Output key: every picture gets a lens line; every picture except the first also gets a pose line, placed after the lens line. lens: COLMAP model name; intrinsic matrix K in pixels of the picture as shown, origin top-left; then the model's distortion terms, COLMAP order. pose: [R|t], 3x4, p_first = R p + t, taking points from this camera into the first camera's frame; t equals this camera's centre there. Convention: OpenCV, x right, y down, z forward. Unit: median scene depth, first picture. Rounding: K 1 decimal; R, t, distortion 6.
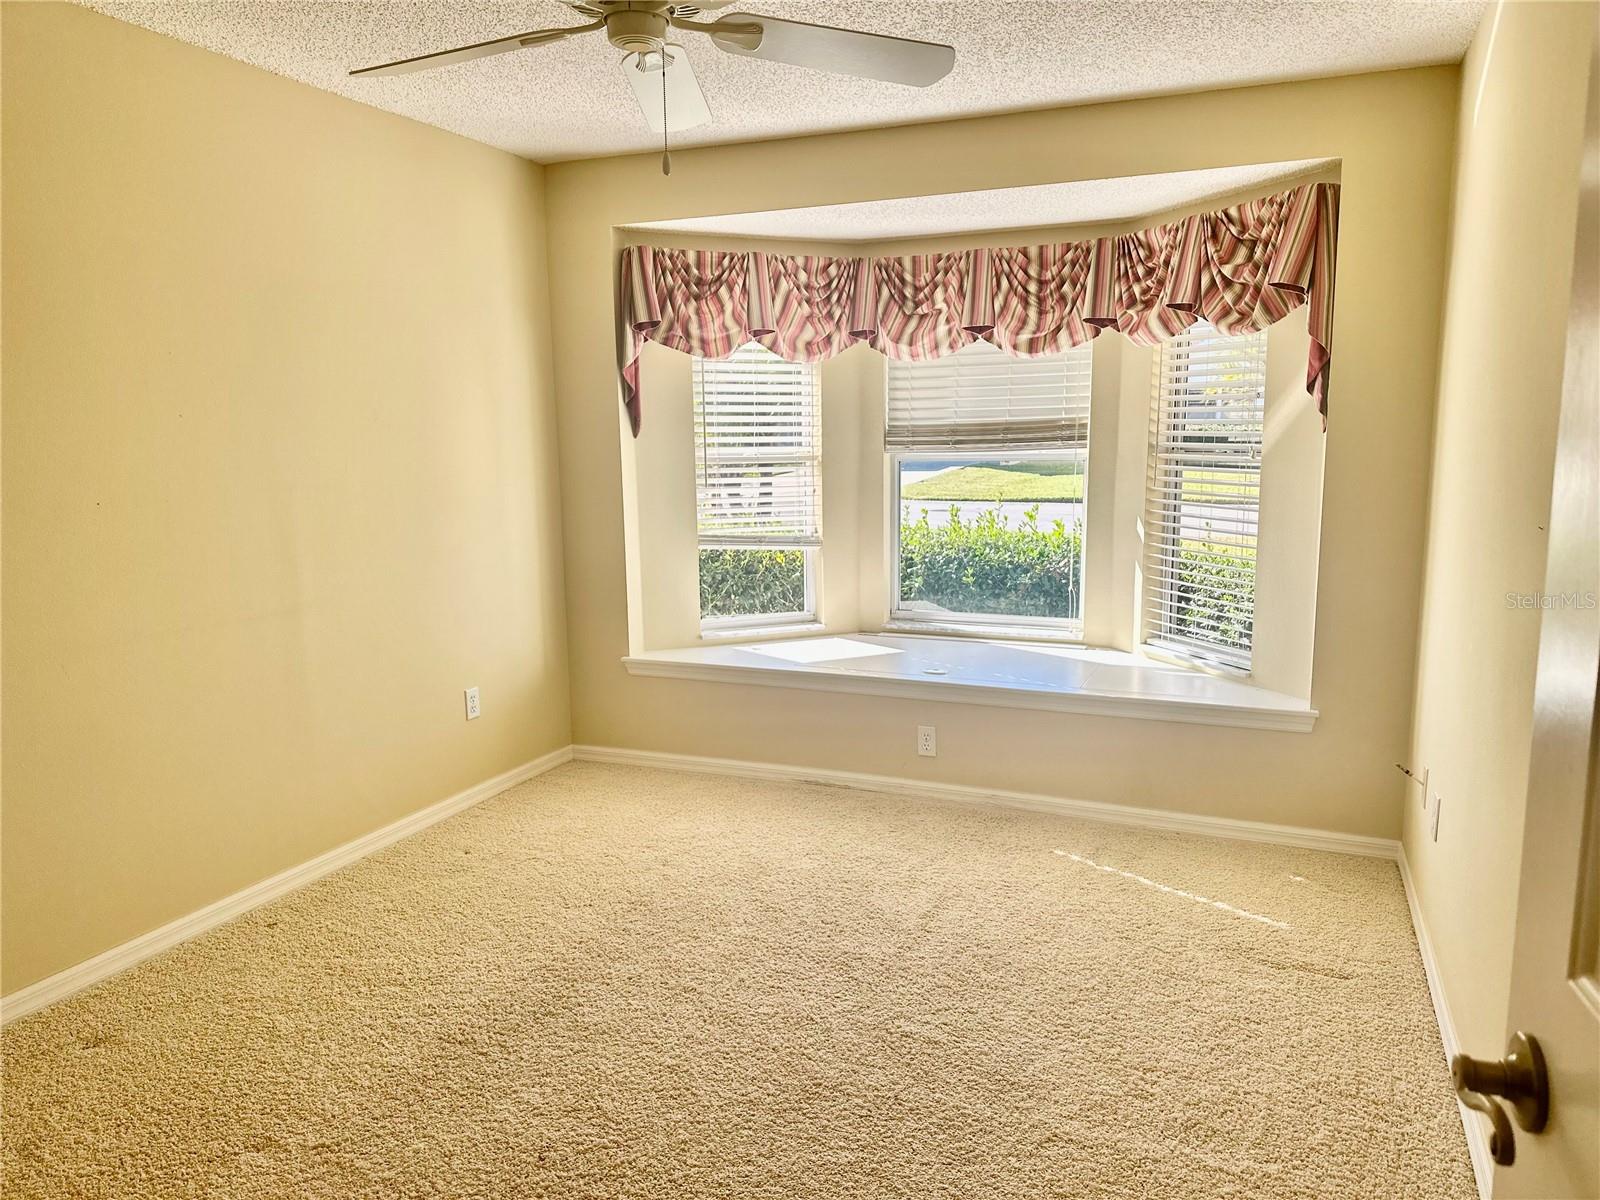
lens RADIAL K [[1123.8, 0, 800.0], [0, 1123.8, 600.0], [0, 0, 1]] dist [0.152537, -0.320192]
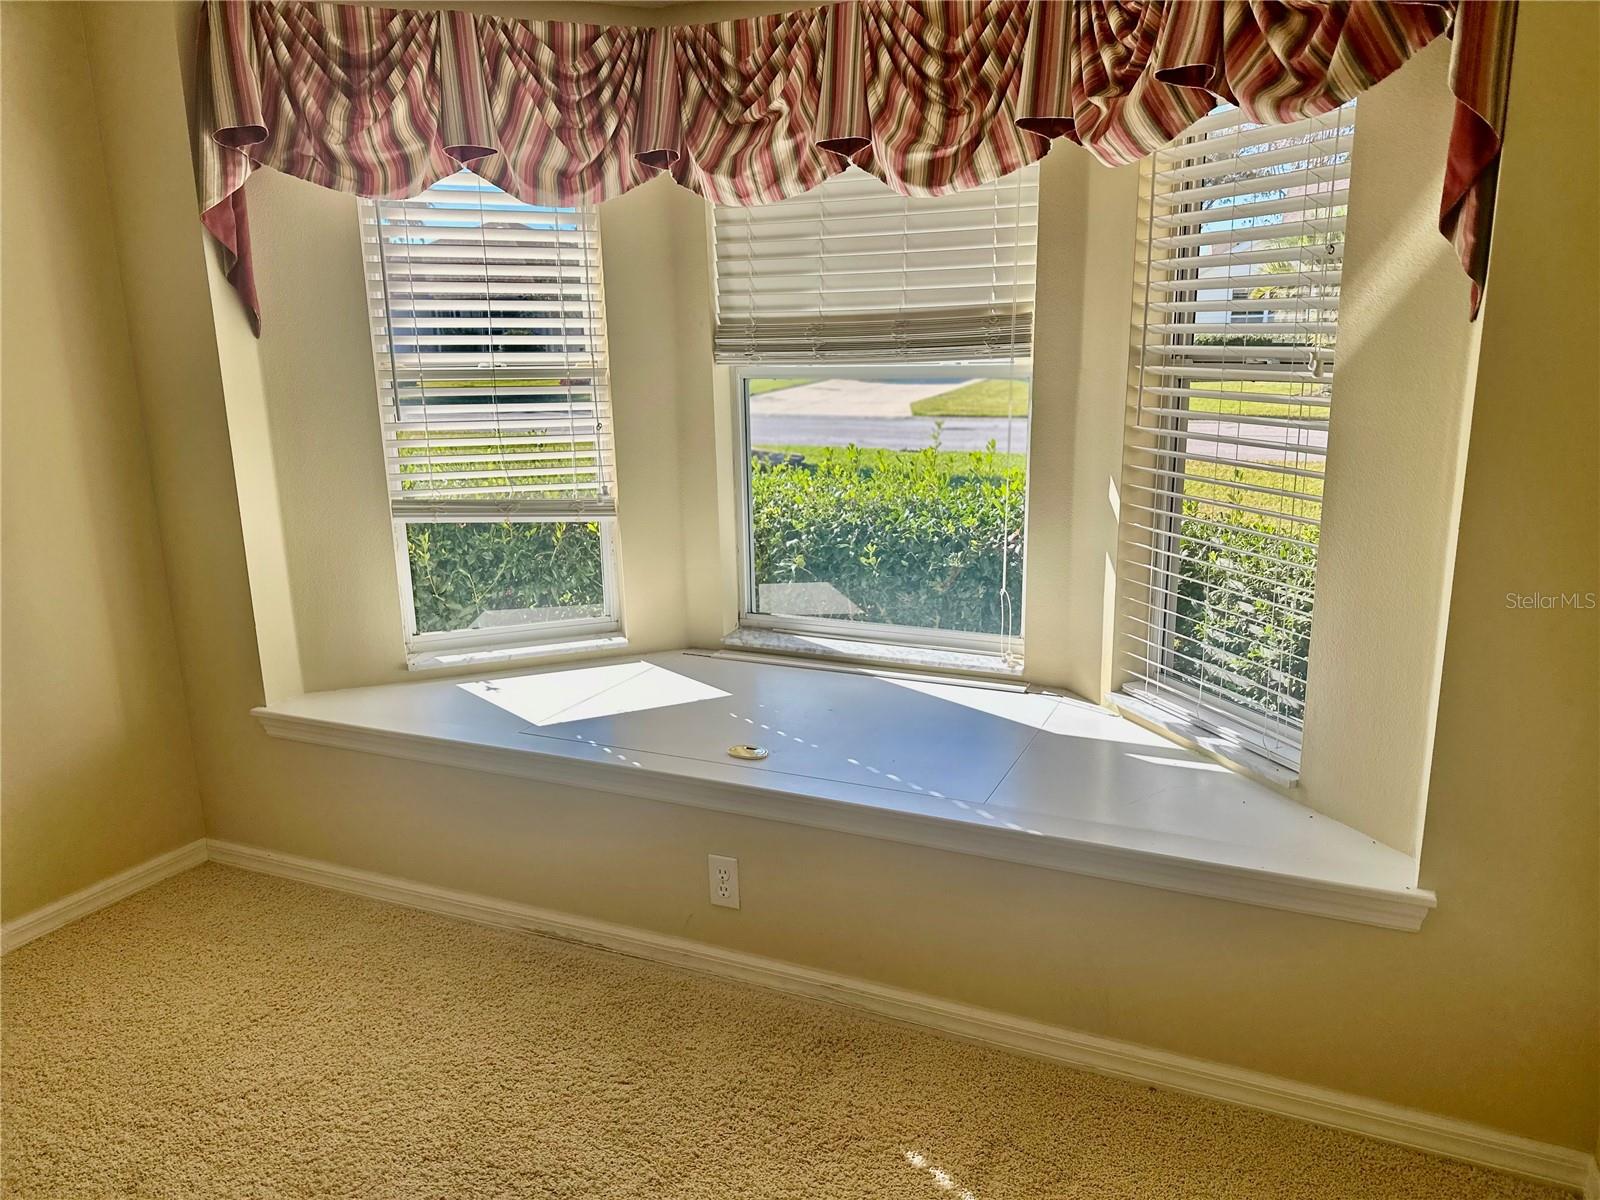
lens RADIAL K [[1104.2, 0, 836.9], [0, 1104.2, 602.3], [0, 0, 1]] dist [0.027964, -0.072269]
pose [[0.999980, 0.000733, -0.006216, 0.158864], [-0.000225, 0.996685, 0.081352, -0.054538], [0.006255, -0.081349, 0.996666, 0.427035]]
